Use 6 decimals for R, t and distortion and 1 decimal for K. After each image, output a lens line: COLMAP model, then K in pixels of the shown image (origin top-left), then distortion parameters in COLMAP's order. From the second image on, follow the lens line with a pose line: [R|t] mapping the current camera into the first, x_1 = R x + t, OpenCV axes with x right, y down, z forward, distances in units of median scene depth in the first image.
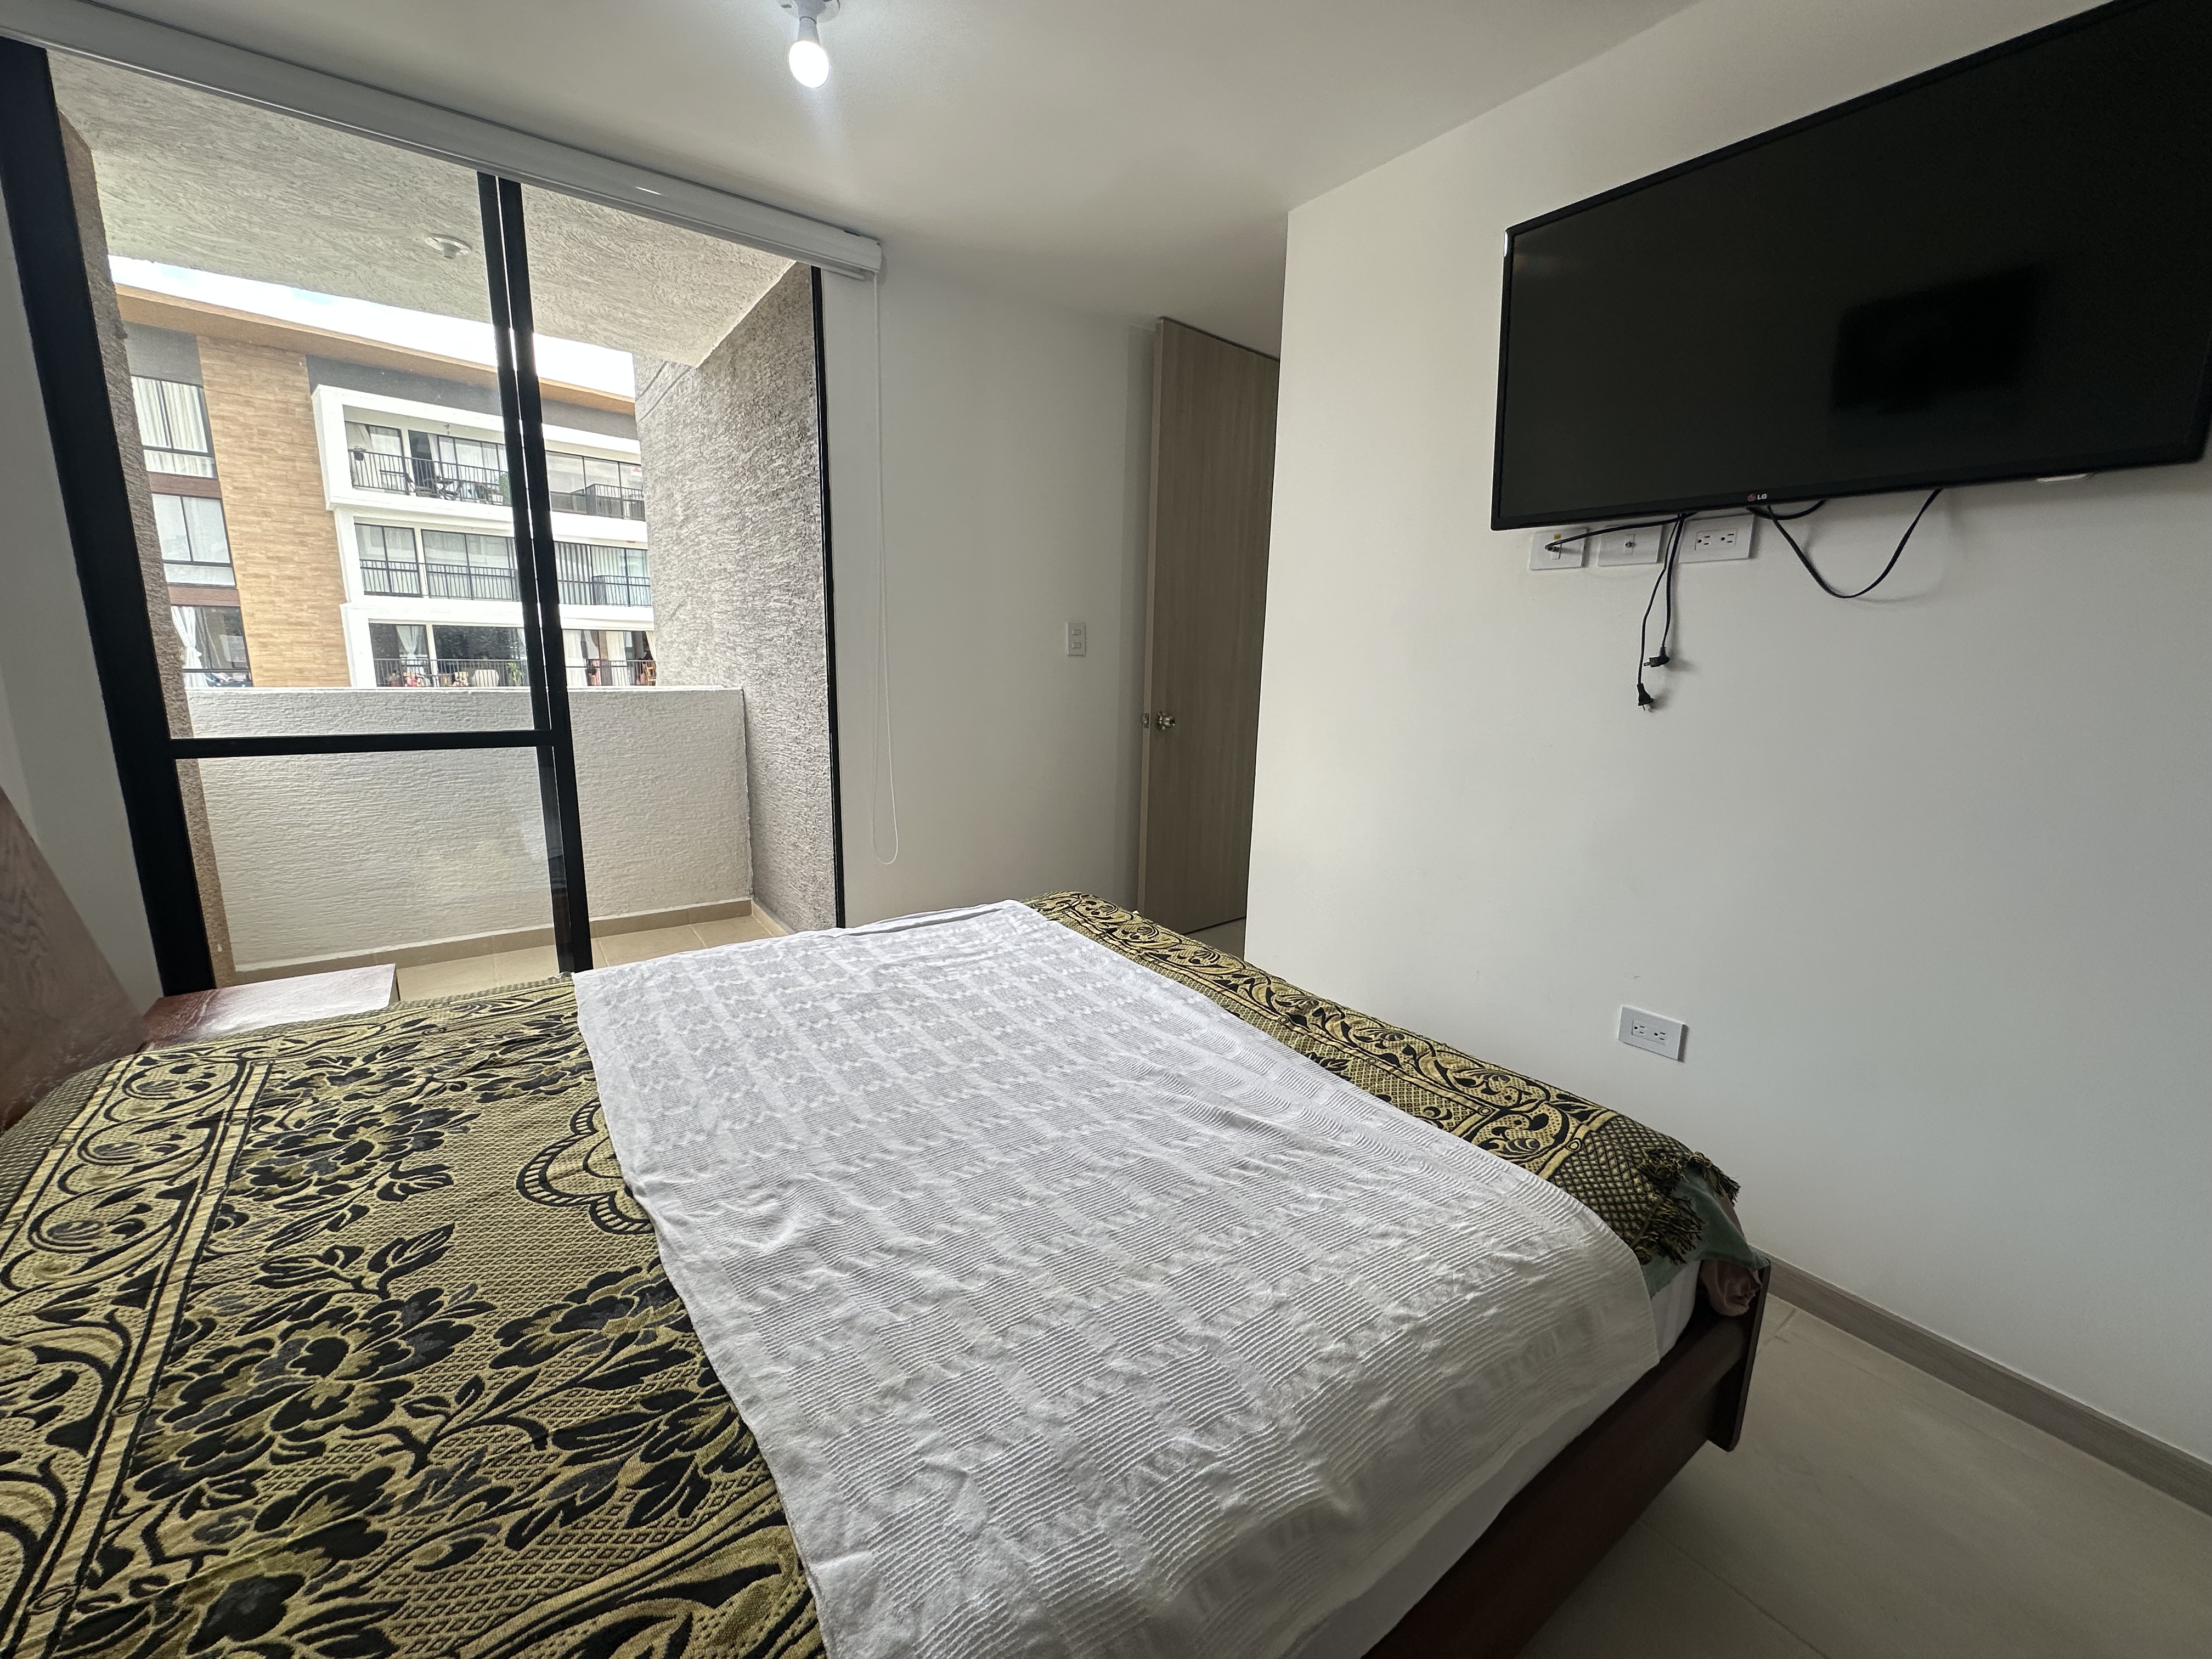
lens RADIAL K [[884.1, 0, 1104.0], [0, 884.1, 833.7], [0, 0, 1]] dist [-0.008901, 0.002357]
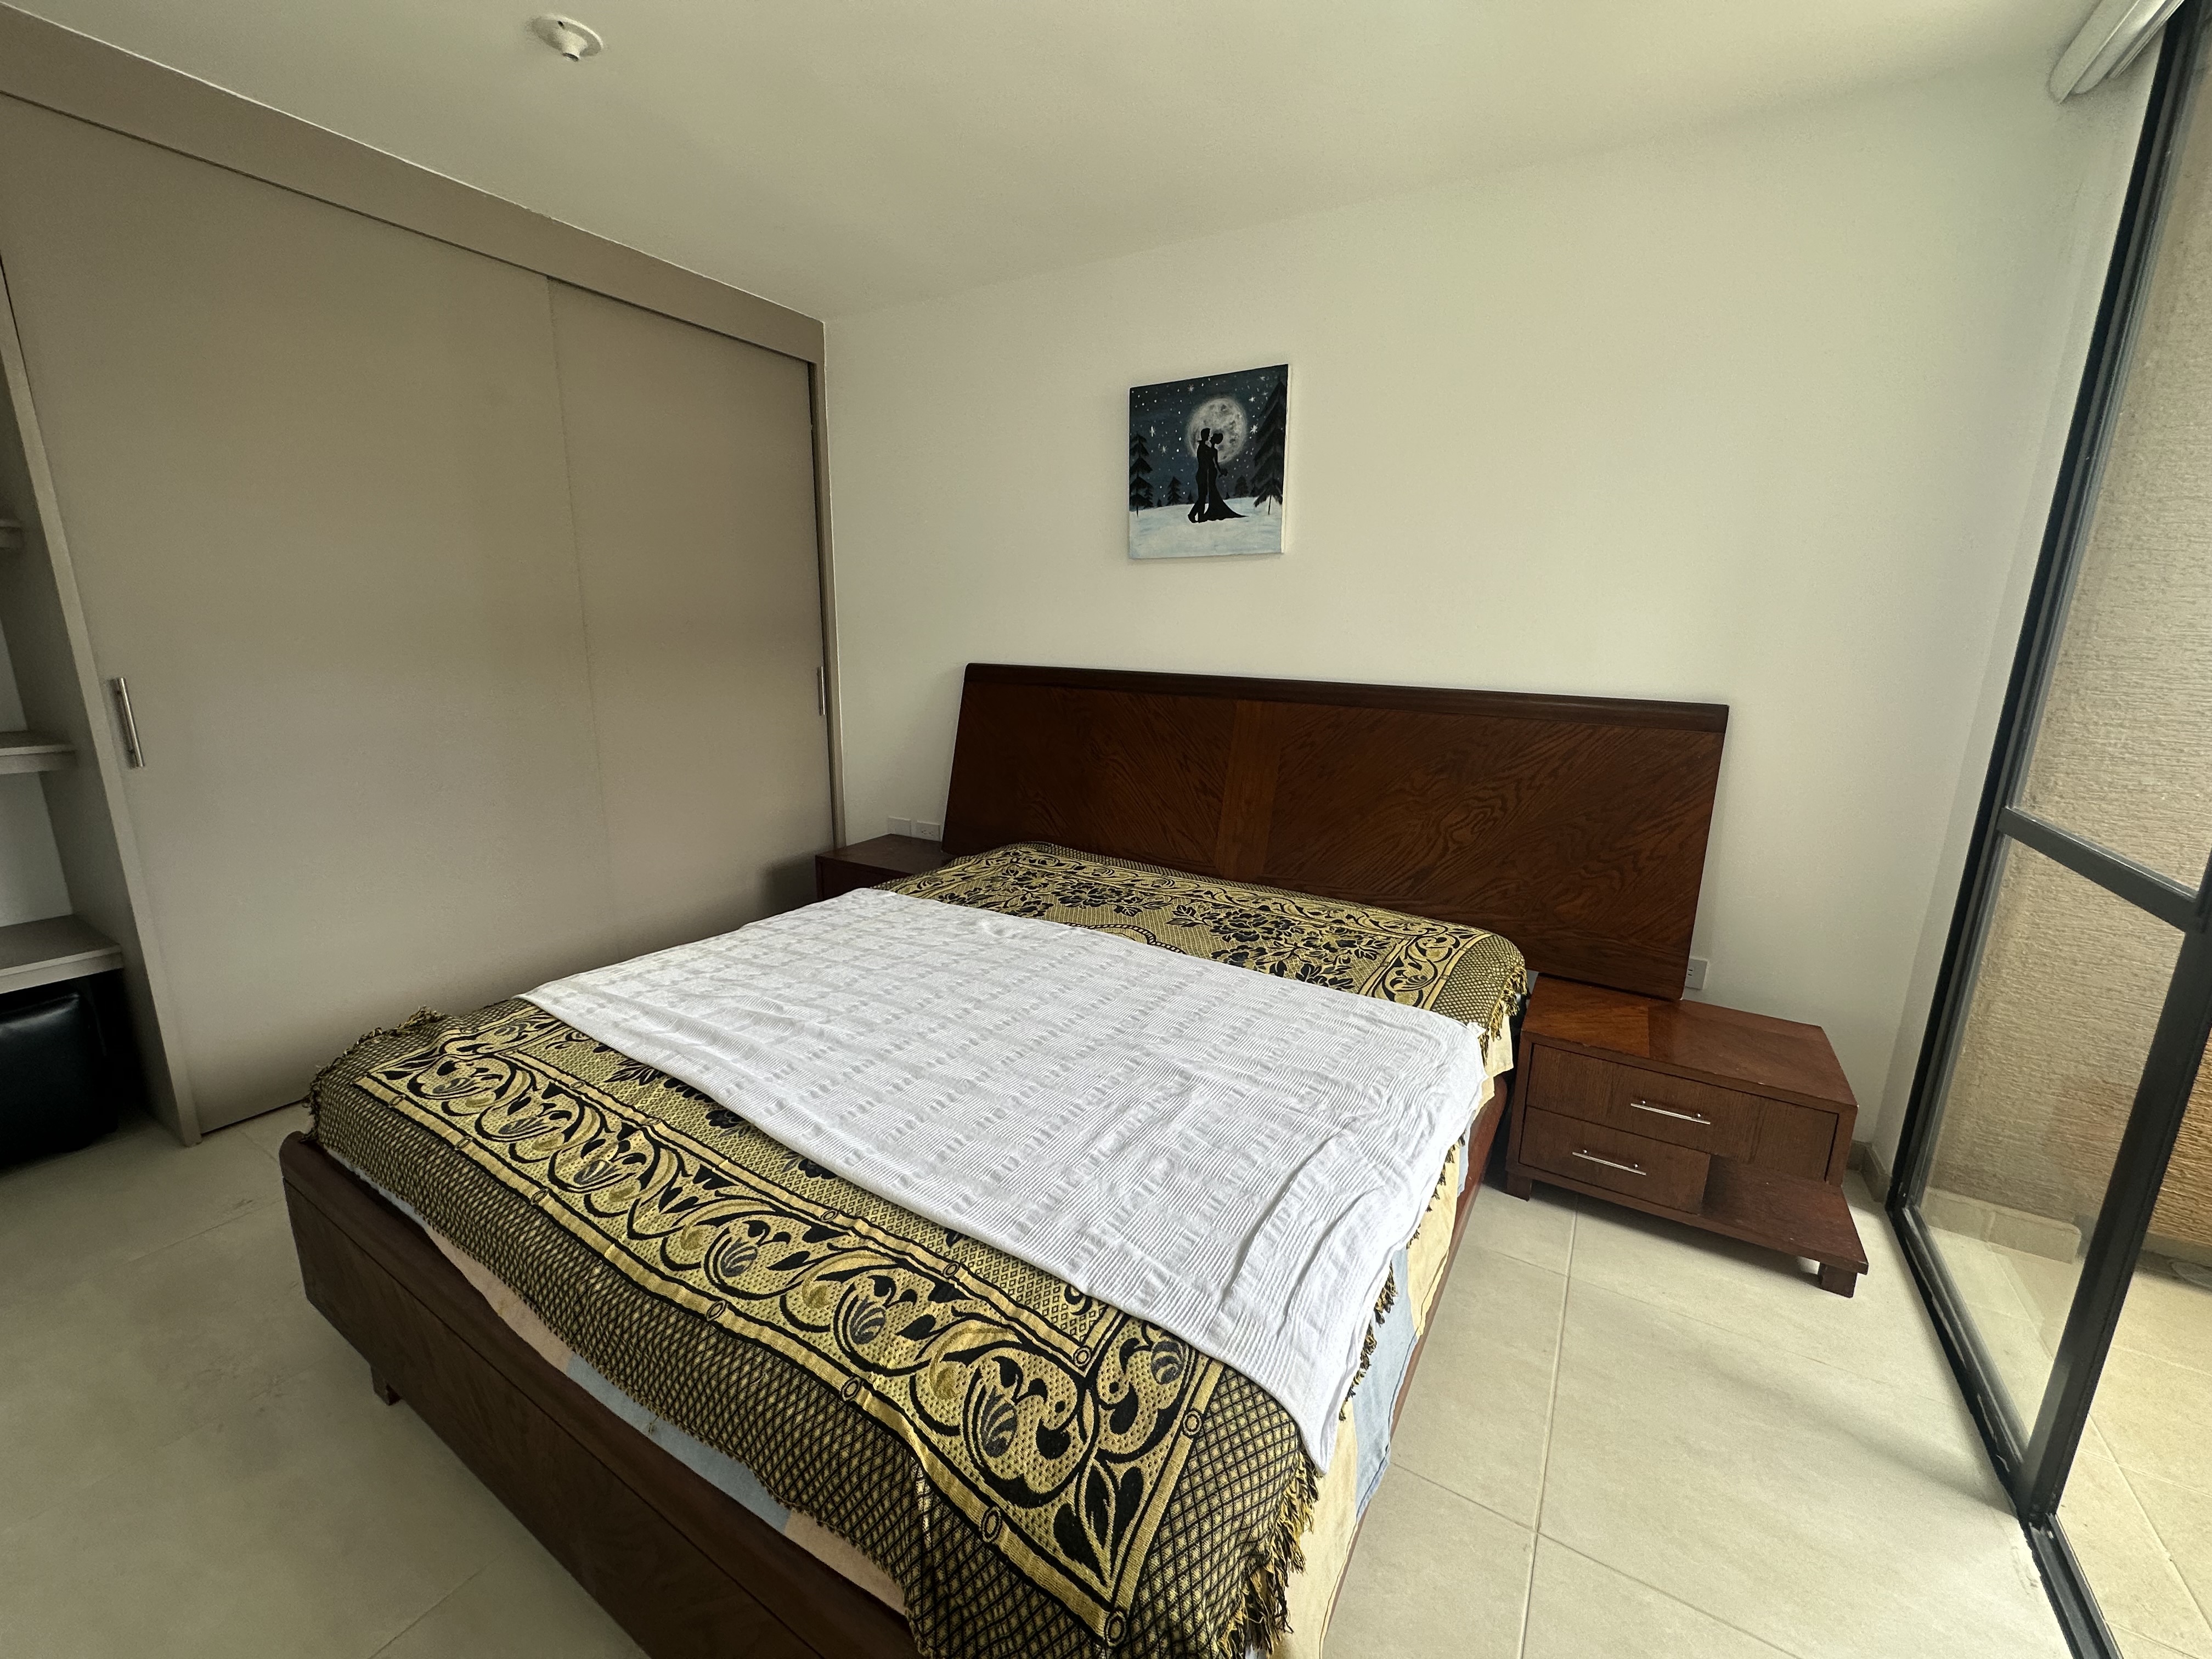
lens RADIAL K [[884.1, 0, 1102.1], [0, 884.1, 827.3], [0, 0, 1]] dist [-0.008901, 0.002357]
pose [[-0.918302, 0.046594, -0.393129, 0.164578], [-0.120066, 0.913496, 0.388729, -0.495391], [0.377234, 0.404172, -0.833270, 2.153995]]
